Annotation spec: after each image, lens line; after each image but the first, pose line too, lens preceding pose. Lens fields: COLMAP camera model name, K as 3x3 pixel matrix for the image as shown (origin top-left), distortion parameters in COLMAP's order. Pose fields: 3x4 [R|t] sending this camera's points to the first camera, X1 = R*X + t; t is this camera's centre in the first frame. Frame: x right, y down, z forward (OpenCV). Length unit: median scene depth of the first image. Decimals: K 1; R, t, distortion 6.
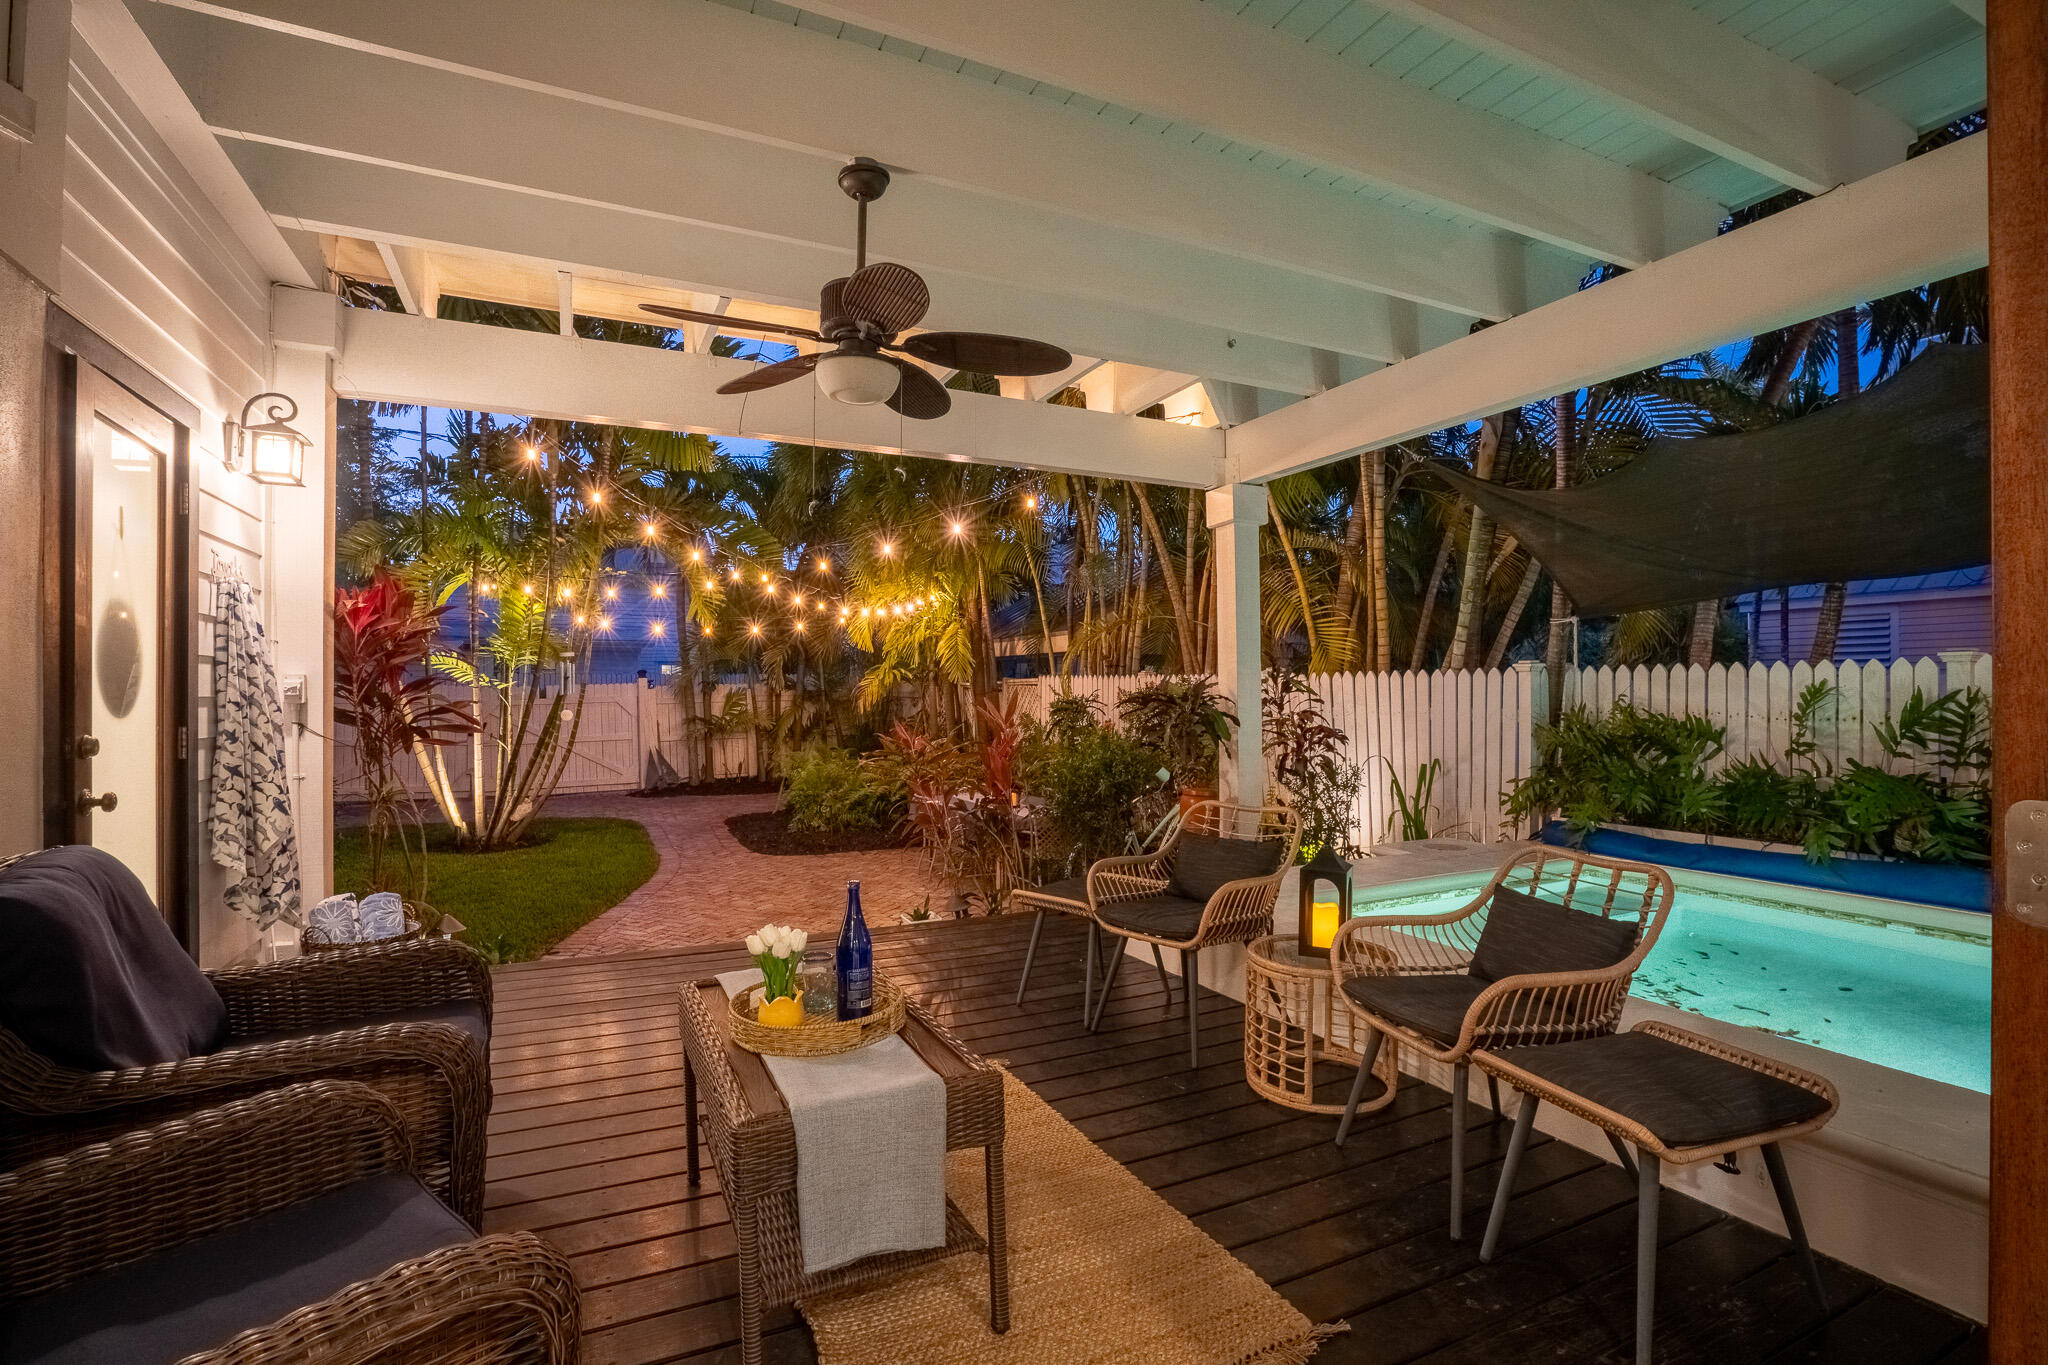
lens RADIAL K [[971.7, 0, 1027.0], [0, 971.7, 690.5], [0, 0, 1]] dist [-0.004225, -0.000138]
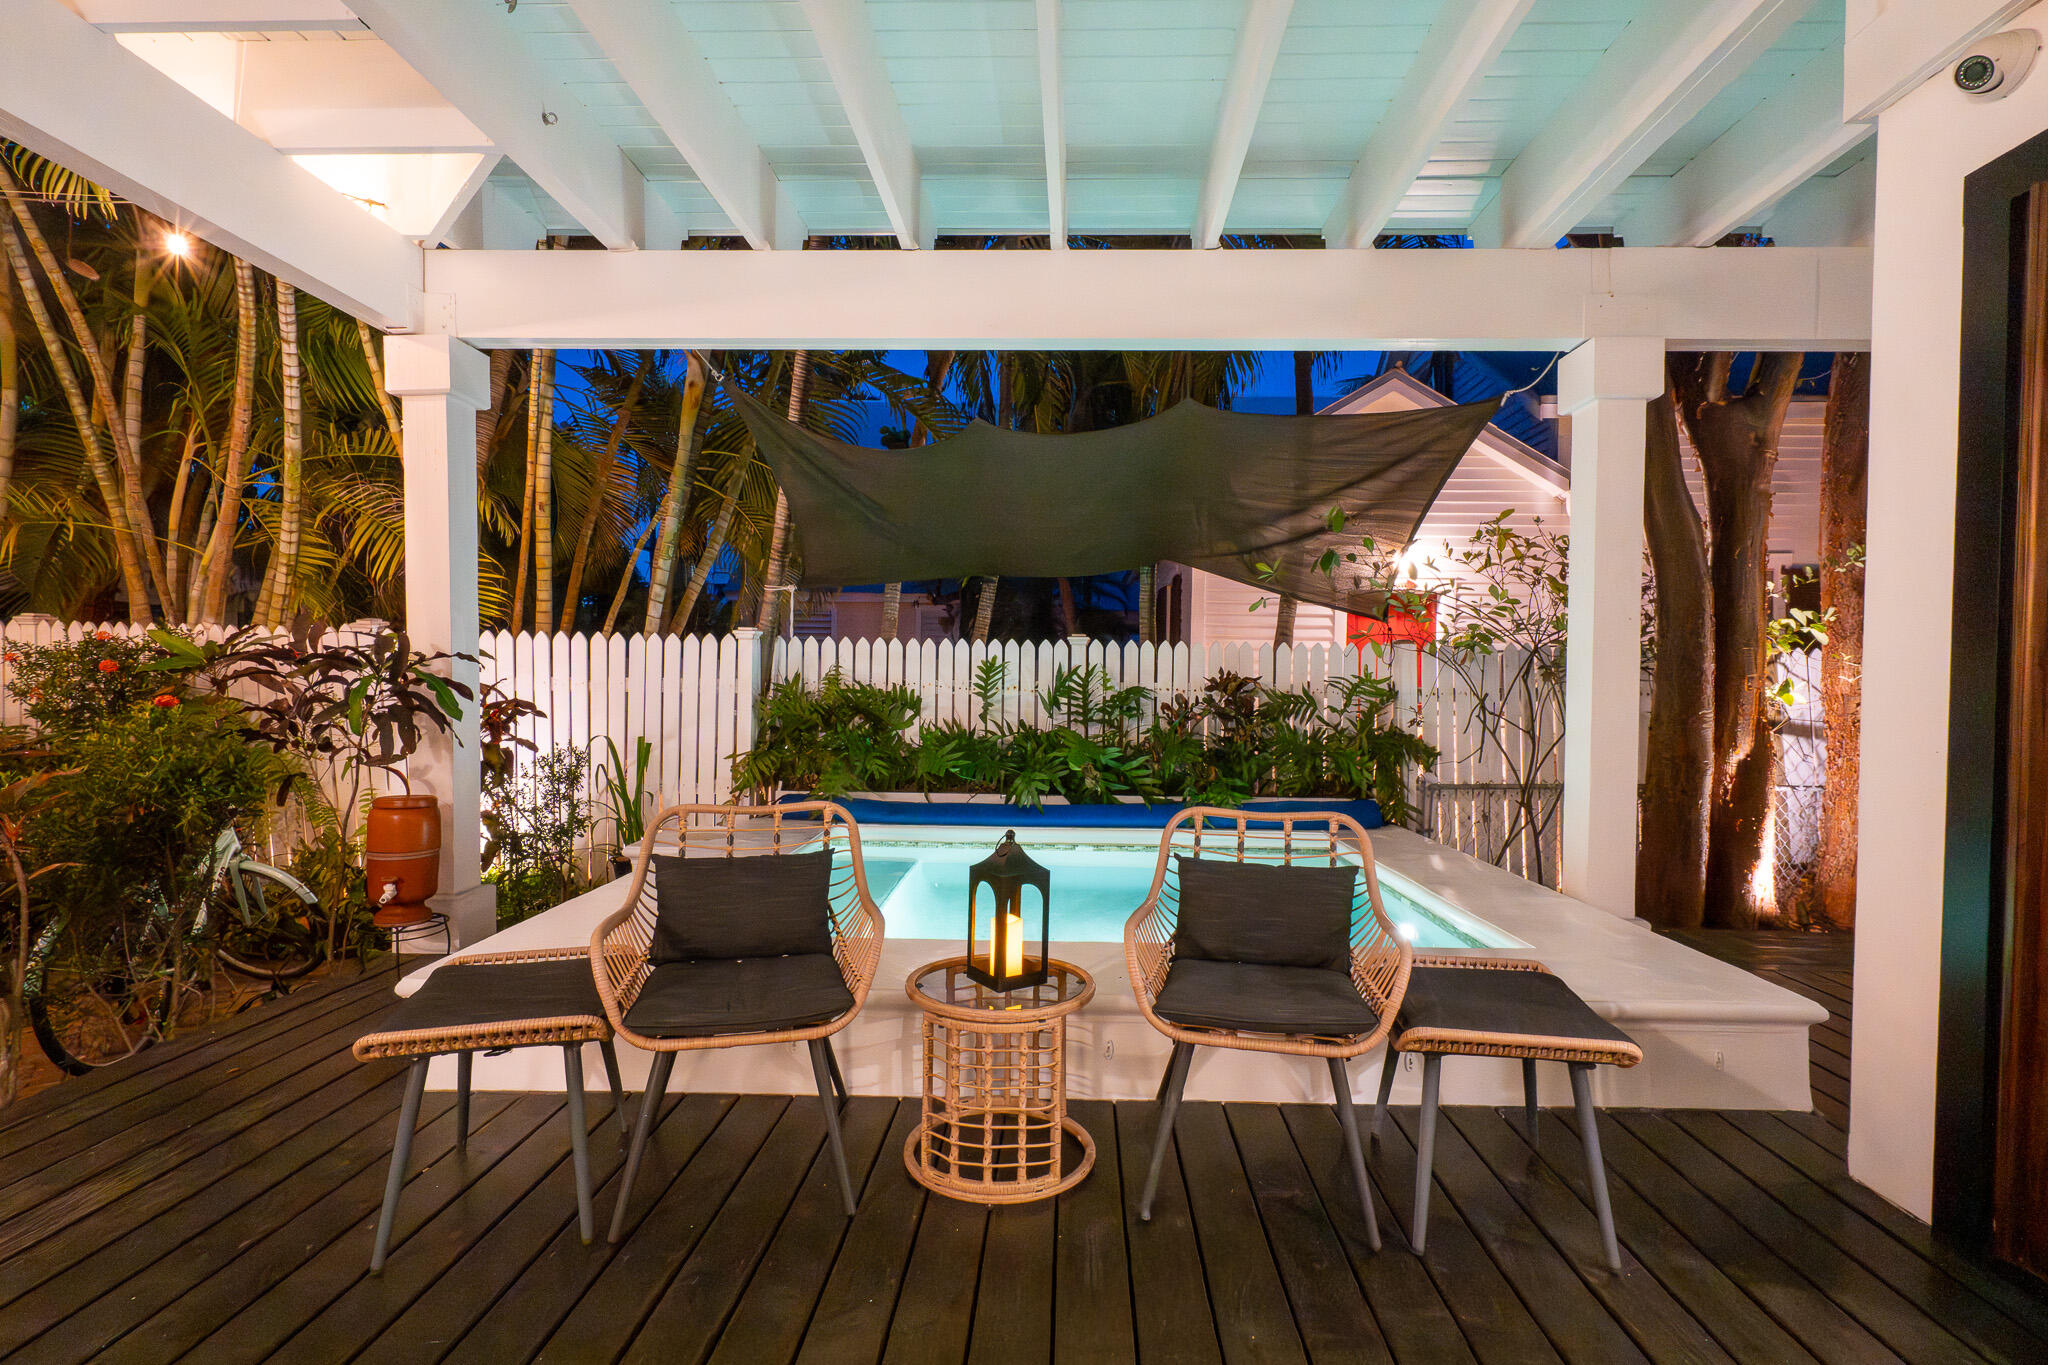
lens RADIAL K [[971.7, 0, 1027.0], [0, 971.7, 690.5], [0, 0, 1]] dist [-0.004225, -0.000138]
pose [[0.458722, -0.002770, 0.888576, -0.195268], [-0.018446, 0.999750, 0.012639, 0.013274], [-0.888388, -0.022188, 0.458556, 0.330128]]
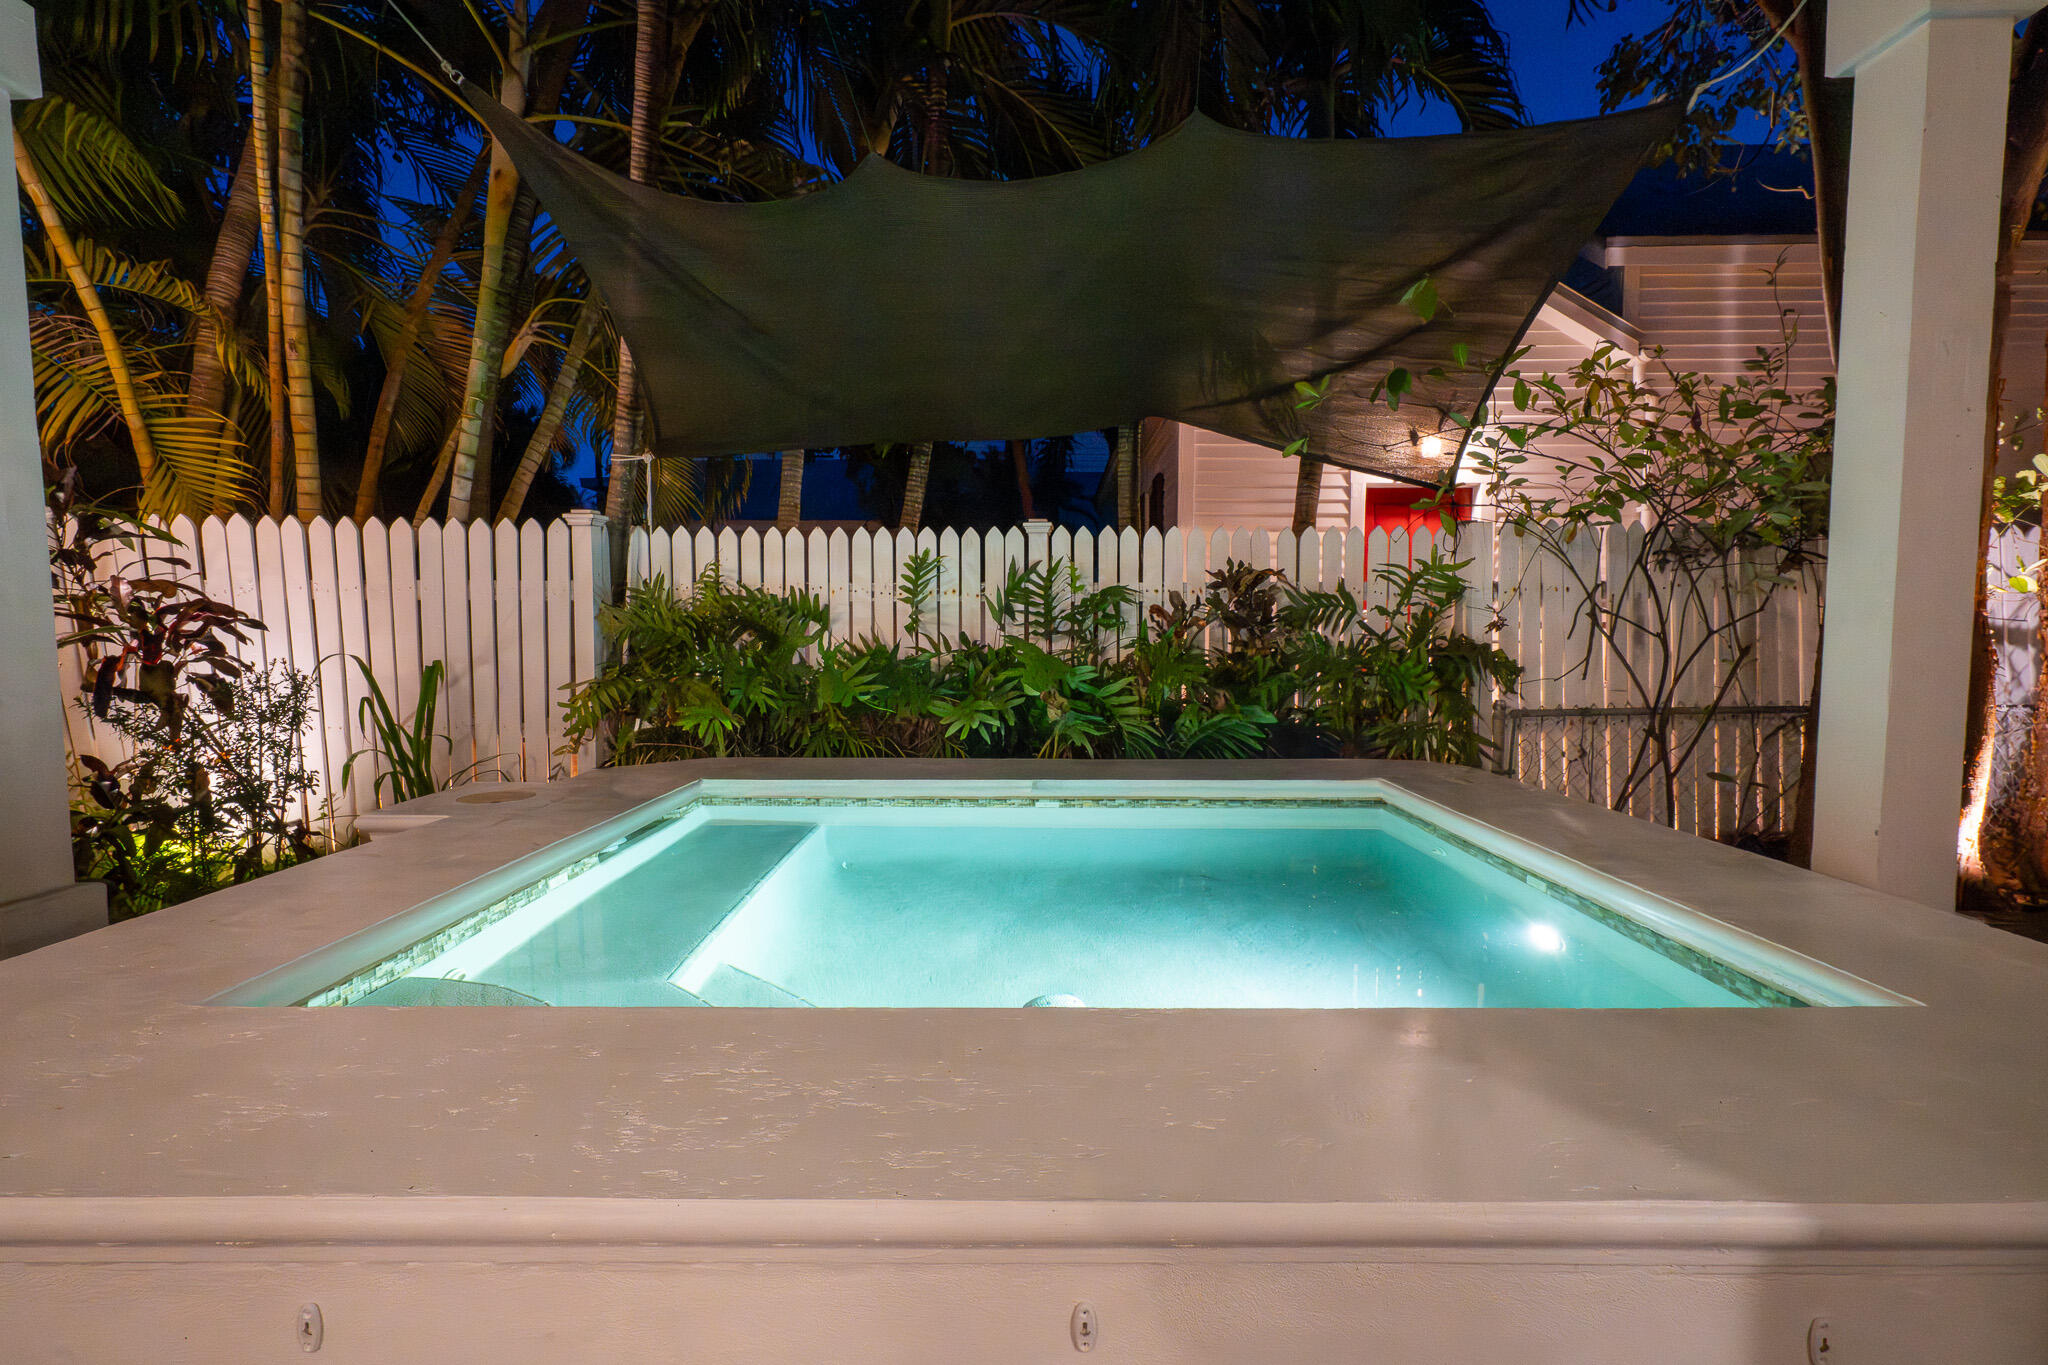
lens RADIAL K [[898.3, 0, 1011.5], [0, 898.3, 688.5], [0, 0, 1]] dist [-0.000220, -0.000155]
pose [[0.451102, -0.052981, 0.890898, 0.079736], [-0.004557, 0.998087, 0.061663, 0.054923], [-0.892461, -0.031876, 0.449998, 0.442905]]
